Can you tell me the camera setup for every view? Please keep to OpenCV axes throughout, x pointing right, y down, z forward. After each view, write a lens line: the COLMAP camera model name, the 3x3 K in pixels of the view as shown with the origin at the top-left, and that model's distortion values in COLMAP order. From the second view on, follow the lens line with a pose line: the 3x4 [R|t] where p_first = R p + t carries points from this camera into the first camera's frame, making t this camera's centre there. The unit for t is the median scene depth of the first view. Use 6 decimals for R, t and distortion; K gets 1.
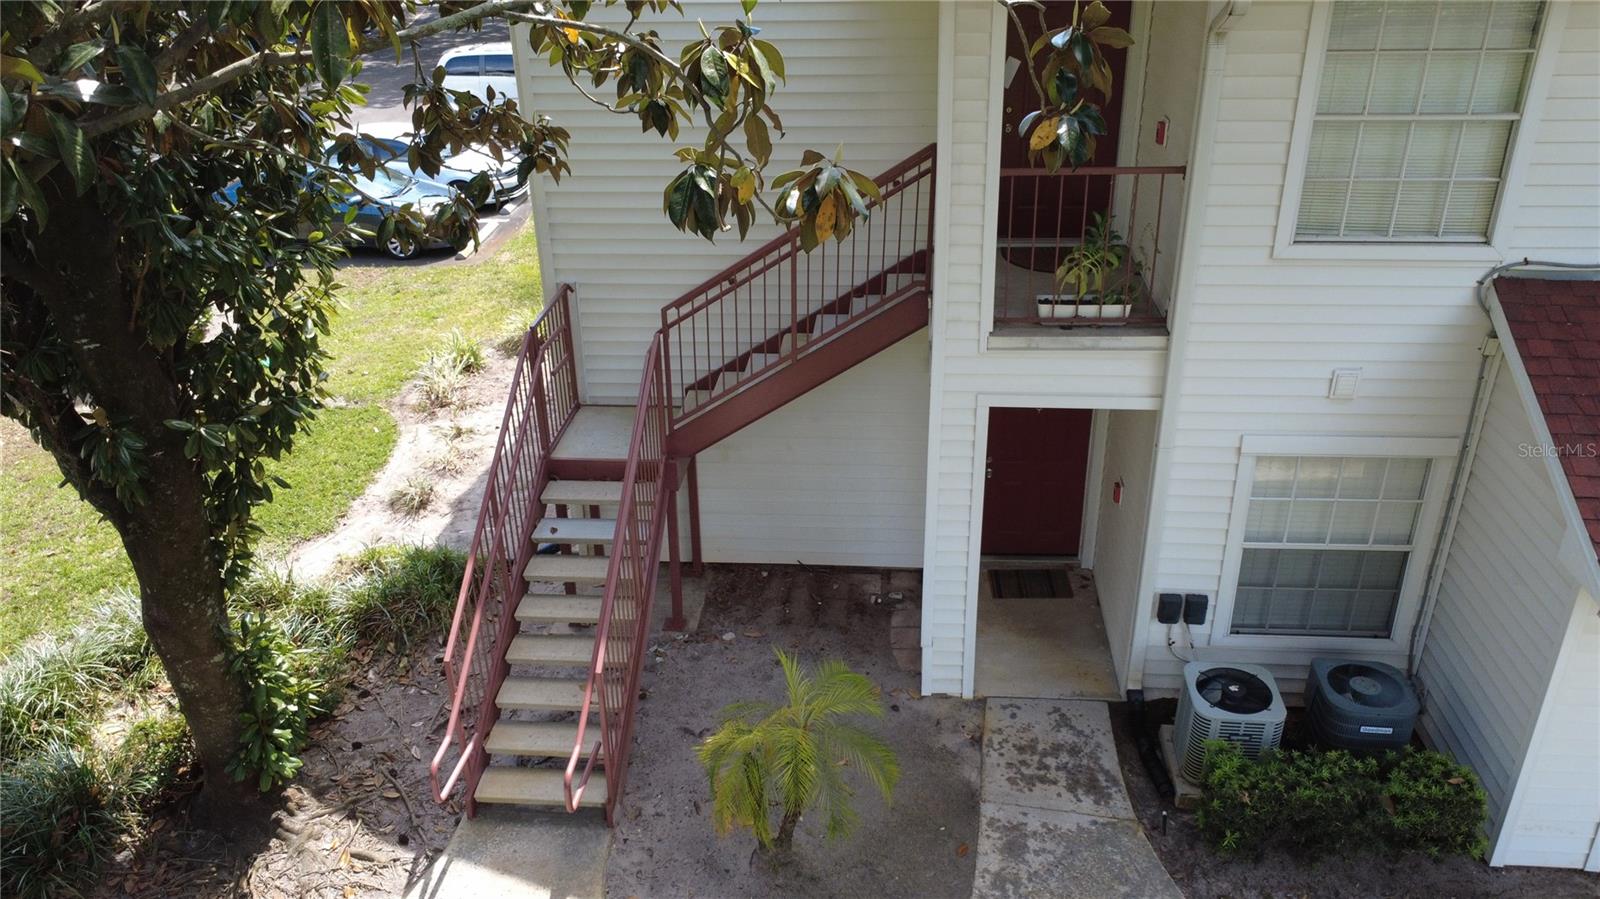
lens RADIAL K [[1206.0, 0, 800.4], [0, 1206.0, 449.7], [0, 0, 1]] dist [-0.005989, 0.000112]
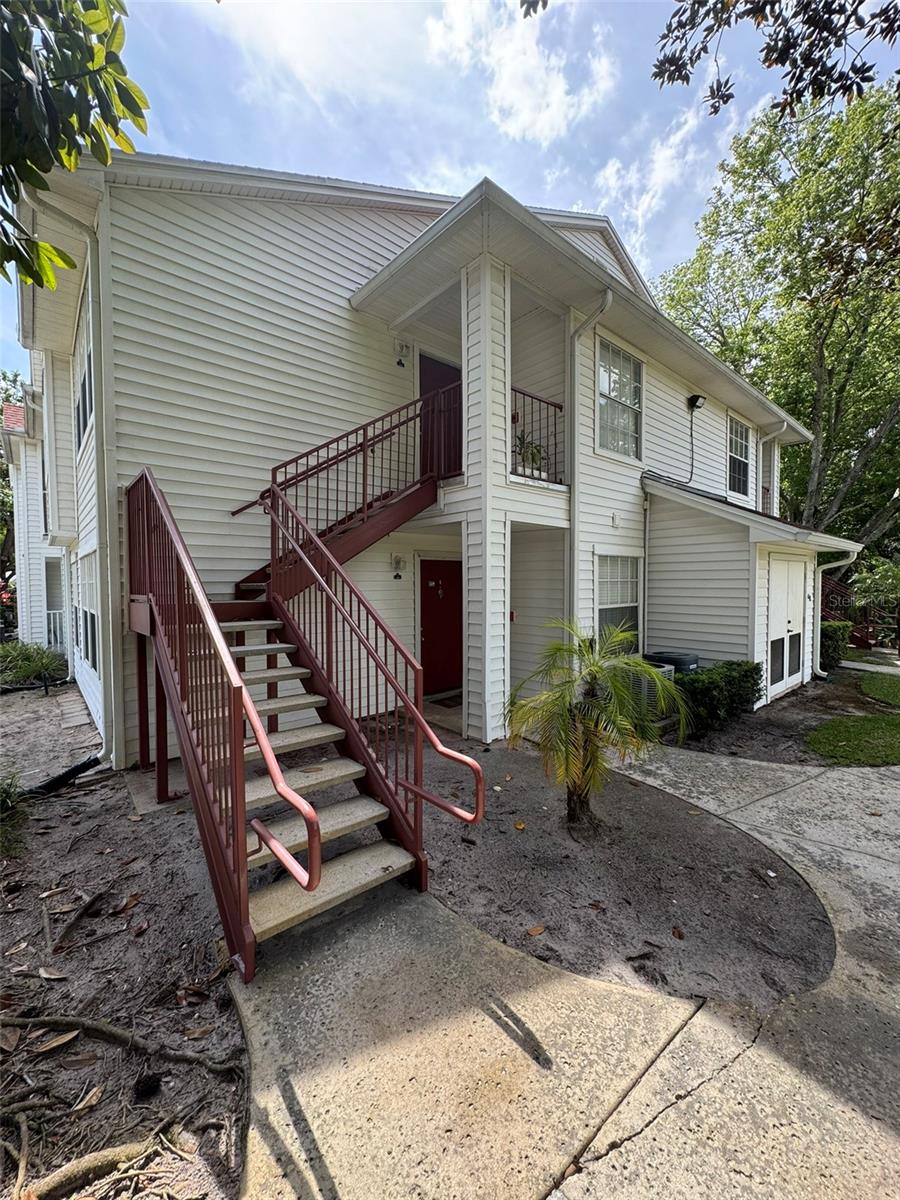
lens RADIAL K [[478.5, 0, 451.3], [0, 478.5, 599.9], [0, 0, 1]] dist [-0.001340, -0.000059]
pose [[0.696252, -0.010753, 0.717716, -0.383965], [0.310276, 0.906156, -0.287421, 0.231910], [-0.647272, 0.422807, 0.634250, 0.692751]]
